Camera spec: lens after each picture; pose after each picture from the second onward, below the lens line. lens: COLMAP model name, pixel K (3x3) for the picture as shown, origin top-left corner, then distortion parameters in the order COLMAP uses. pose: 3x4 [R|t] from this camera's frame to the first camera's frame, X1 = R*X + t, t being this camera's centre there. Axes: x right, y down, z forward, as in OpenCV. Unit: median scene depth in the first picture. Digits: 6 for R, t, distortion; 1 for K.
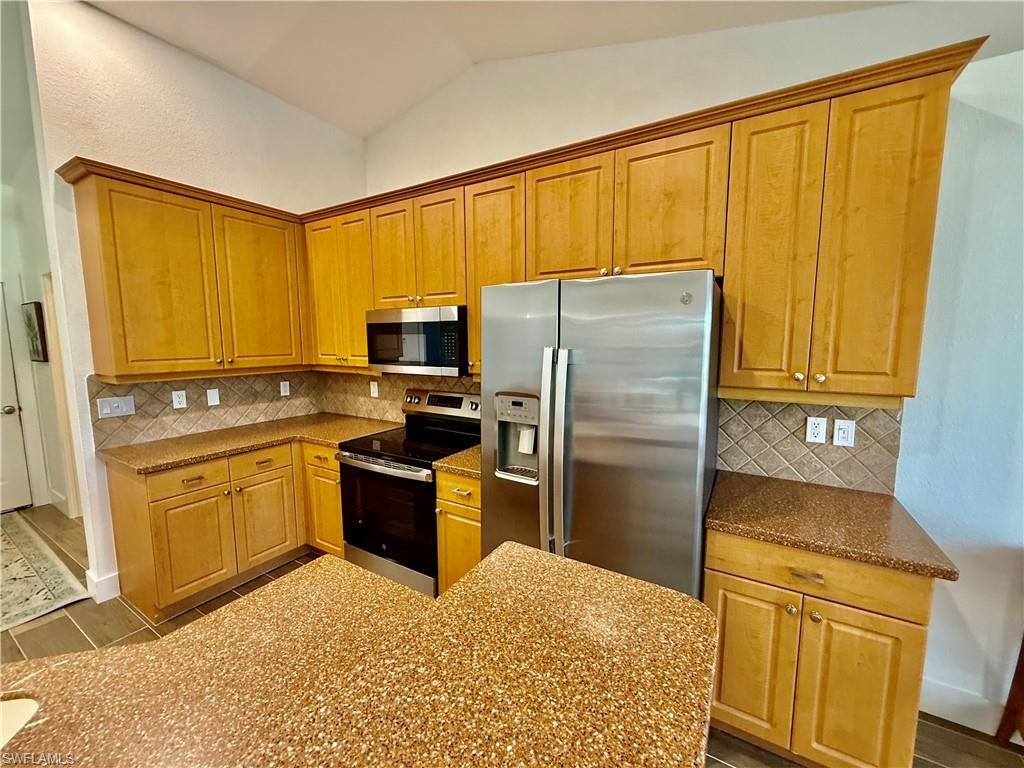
lens RADIAL K [[410.7, 0, 512.0], [0, 410.7, 384.0], [0, 0, 1]] dist [-0.000457, 0.000087]
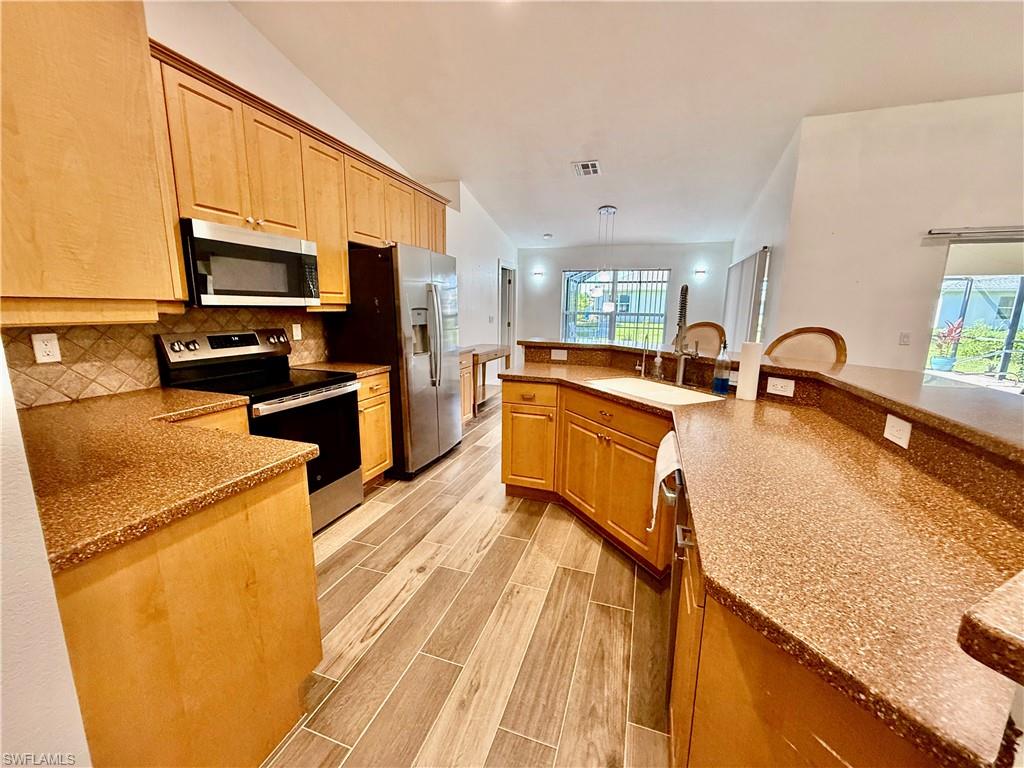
lens RADIAL K [[410.7, 0, 512.0], [0, 410.7, 384.0], [0, 0, 1]] dist [-0.000457, 0.000087]
pose [[-0.214626, -0.182083, 0.959574, -1.121079], [0.096583, 0.973696, 0.206366, 0.007799], [-0.971909, 0.136970, -0.191394, 0.584305]]
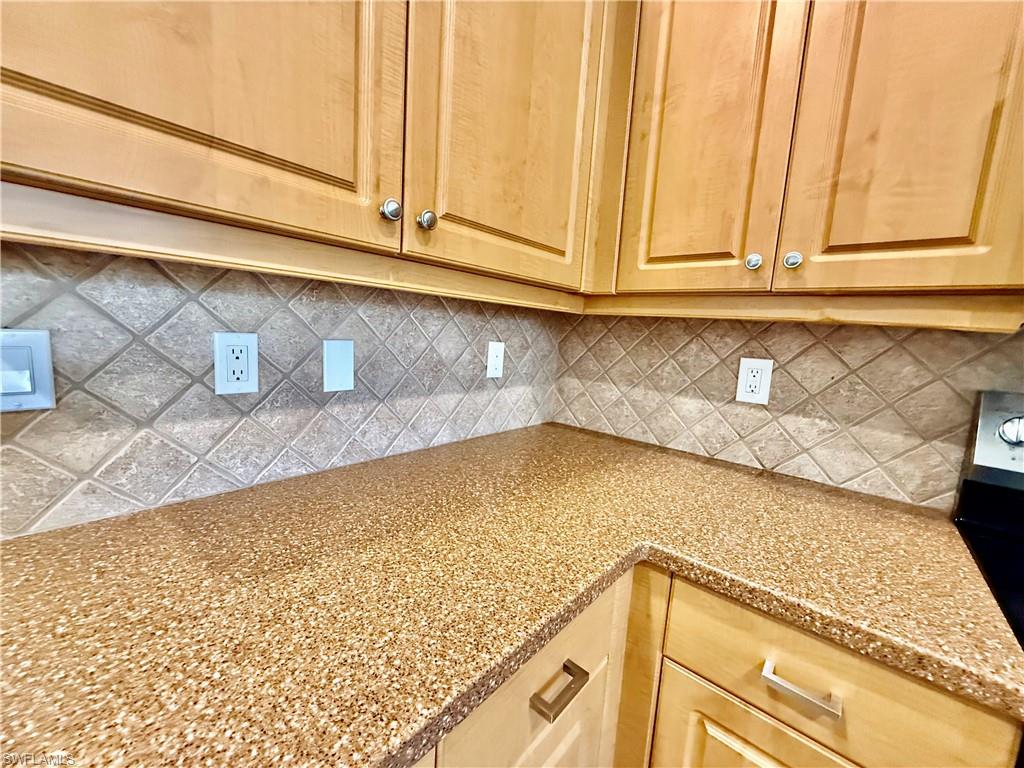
lens RADIAL K [[410.7, 0, 512.0], [0, 410.7, 384.0], [0, 0, 1]] dist [-0.000457, 0.000087]
pose [[0.983432, 0.083671, -0.160815, -0.543139], [-0.081552, 0.996474, 0.019740, 0.028925], [0.161899, -0.006298, 0.986787, 0.707708]]
